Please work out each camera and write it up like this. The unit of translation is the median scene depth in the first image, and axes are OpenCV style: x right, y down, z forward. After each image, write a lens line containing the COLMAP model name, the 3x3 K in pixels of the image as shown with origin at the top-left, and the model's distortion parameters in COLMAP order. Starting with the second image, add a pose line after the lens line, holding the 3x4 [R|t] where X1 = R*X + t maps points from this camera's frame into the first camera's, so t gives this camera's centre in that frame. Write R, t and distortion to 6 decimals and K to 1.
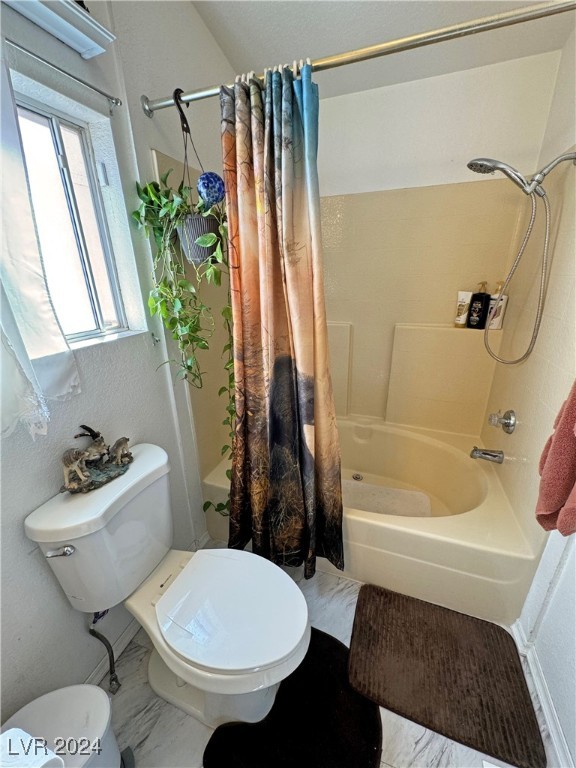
lens RADIAL K [[304.9, 0, 288.0], [0, 304.9, 384.0], [0, 0, 1]] dist [0.000422, 0.000037]
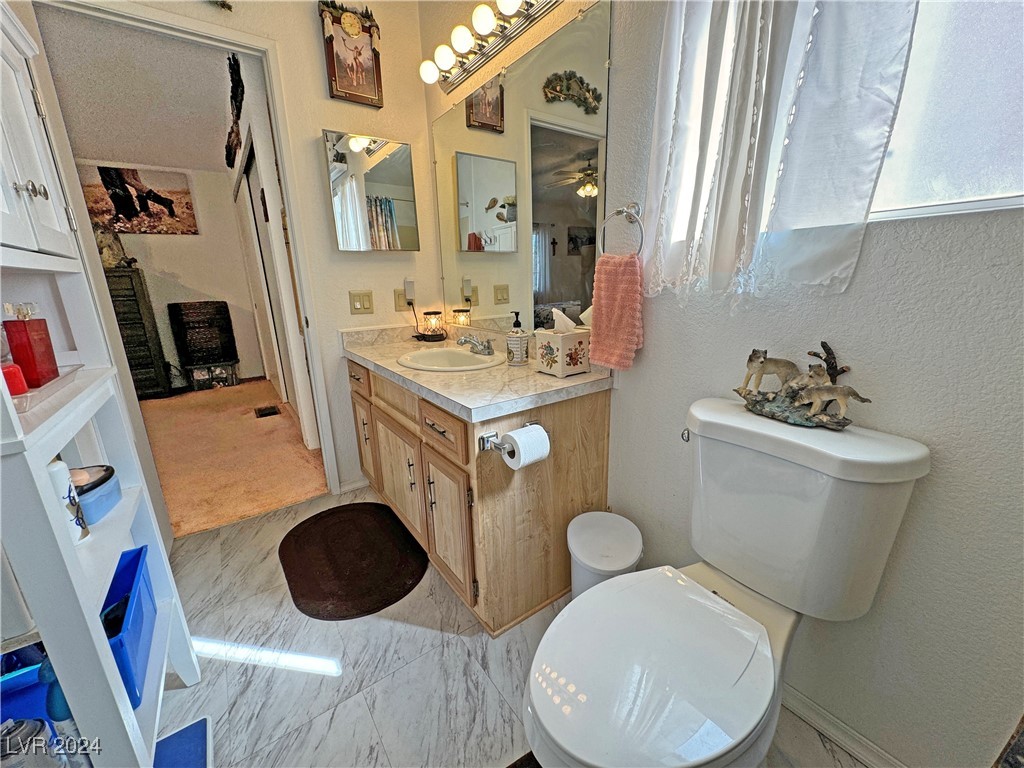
lens RADIAL K [[406.6, 0, 512.0], [0, 406.6, 384.0], [0, 0, 1]] dist [0.000422, 0.000037]
pose [[-0.557531, 0.243953, -0.793502, 0.446166], [-0.251503, 0.861290, 0.441504, -0.007947], [0.791142, 0.445720, -0.418842, 0.870338]]
